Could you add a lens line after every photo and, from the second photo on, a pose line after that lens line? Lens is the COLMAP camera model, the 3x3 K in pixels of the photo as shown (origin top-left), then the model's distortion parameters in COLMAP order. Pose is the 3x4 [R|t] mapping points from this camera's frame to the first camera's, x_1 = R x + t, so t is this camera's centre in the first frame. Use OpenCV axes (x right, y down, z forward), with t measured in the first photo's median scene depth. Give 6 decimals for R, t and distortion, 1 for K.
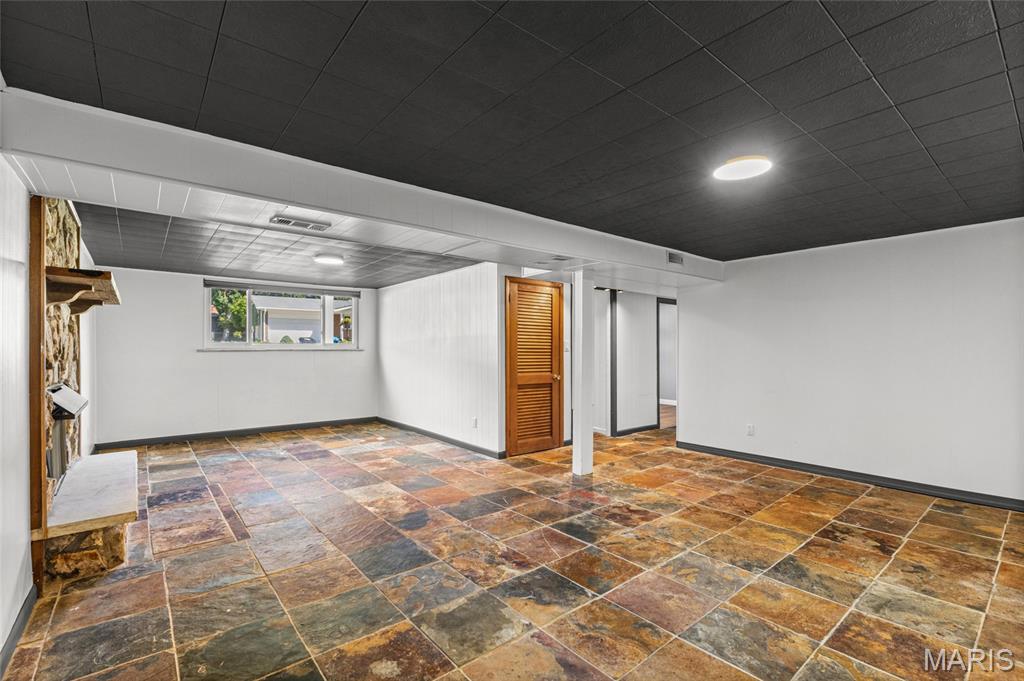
lens RADIAL K [[457.8, 0, 516.0], [0, 457.8, 341.6], [0, 0, 1]] dist [-0.001619, -0.001198]
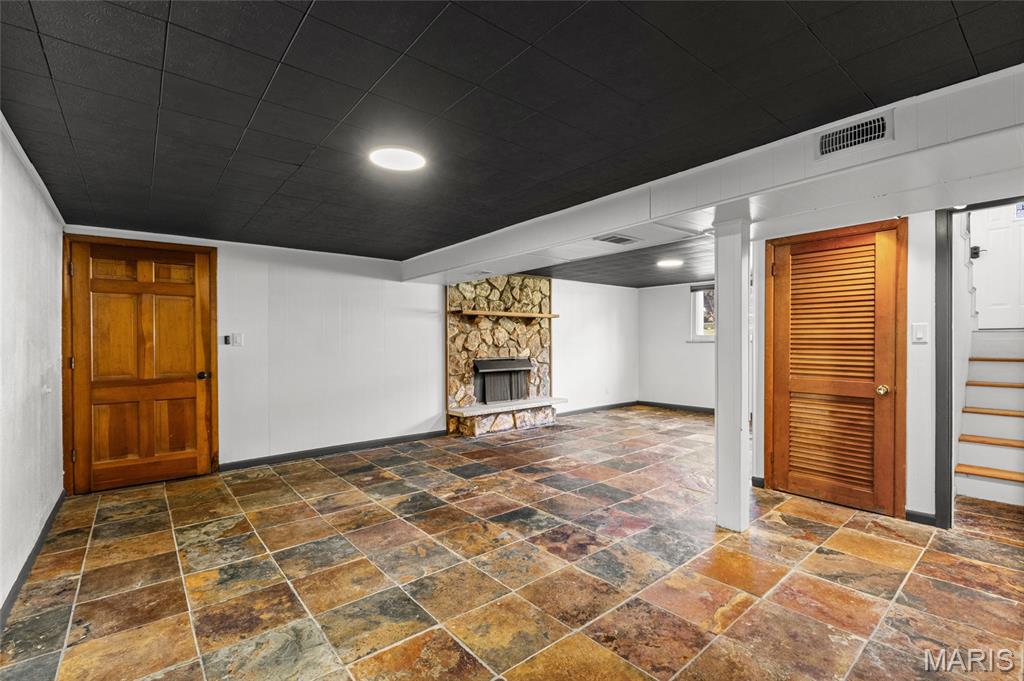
lens RADIAL K [[457.8, 0, 516.0], [0, 457.8, 341.6], [0, 0, 1]] dist [-0.001619, -0.001198]
pose [[0.007943, -0.000606, -0.999968, 1.200776], [0.024348, 0.999703, -0.000412, 0.015340], [0.999672, -0.024344, 0.007956, 1.017313]]
